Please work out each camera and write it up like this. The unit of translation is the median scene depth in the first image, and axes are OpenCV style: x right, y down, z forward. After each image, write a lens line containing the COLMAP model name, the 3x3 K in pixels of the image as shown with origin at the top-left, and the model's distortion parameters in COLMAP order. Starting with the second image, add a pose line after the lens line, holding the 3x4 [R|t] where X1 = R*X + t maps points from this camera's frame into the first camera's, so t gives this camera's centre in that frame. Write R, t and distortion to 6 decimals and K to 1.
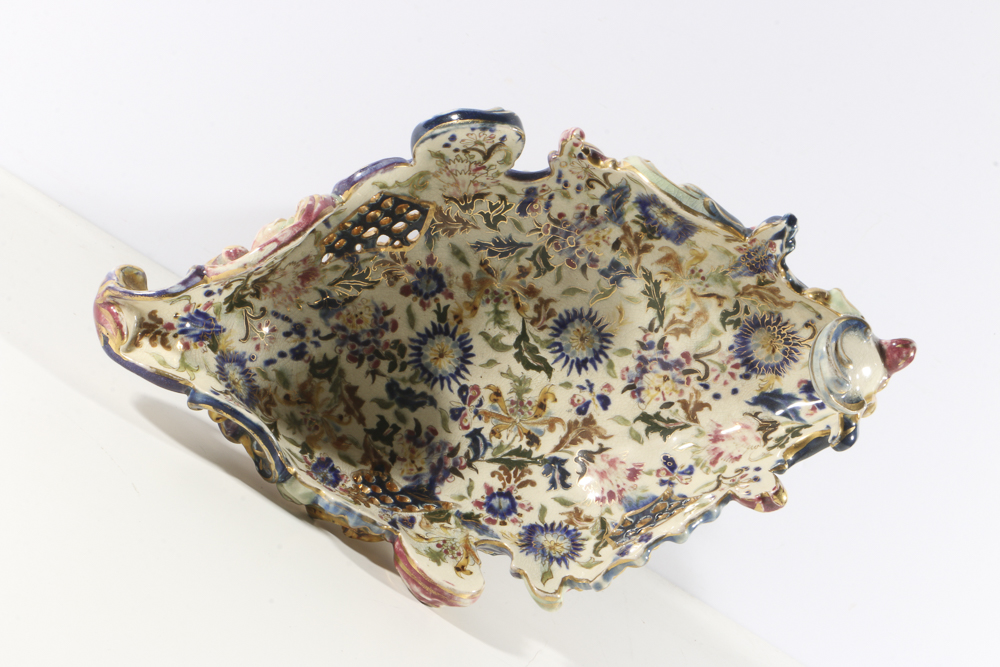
lens RADIAL K [[2196.4, 0, 499.5], [0, 2196.4, 334.1], [0, 0, 1]] dist [0.187208, 0.000000]
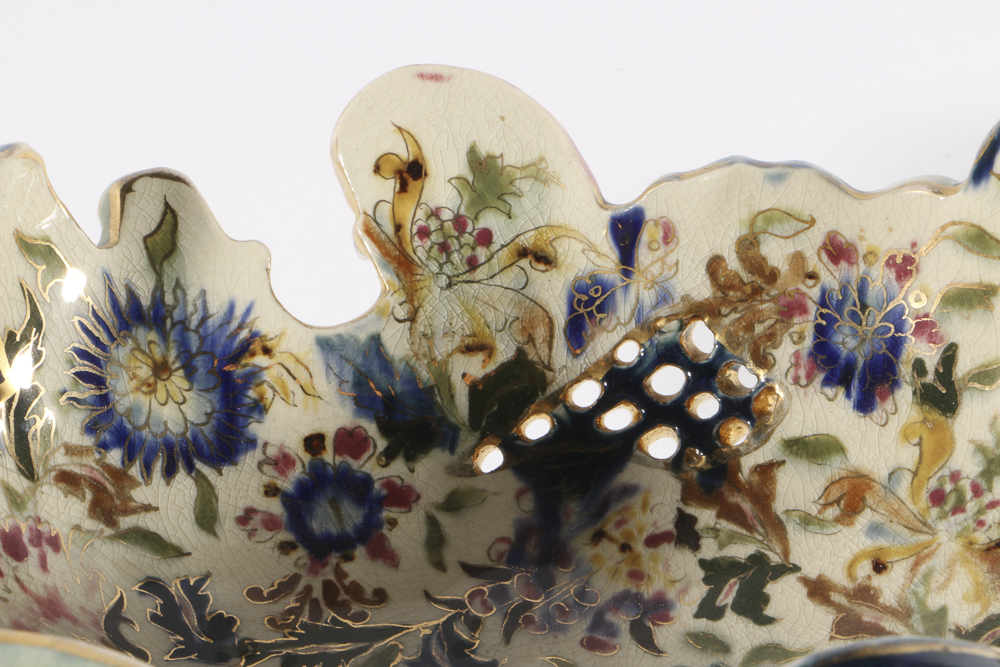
lens RADIAL K [[5013.8, 0, 500.8], [0, 5013.8, 331.9], [0, 0, 1]] dist [1.204660, 0.000000]
pose [[-0.942783, 0.076846, -0.324431, 0.219467], [-0.328026, -0.387925, 0.861344, -0.570217], [-0.059664, 0.918482, 0.390937, 0.667248]]
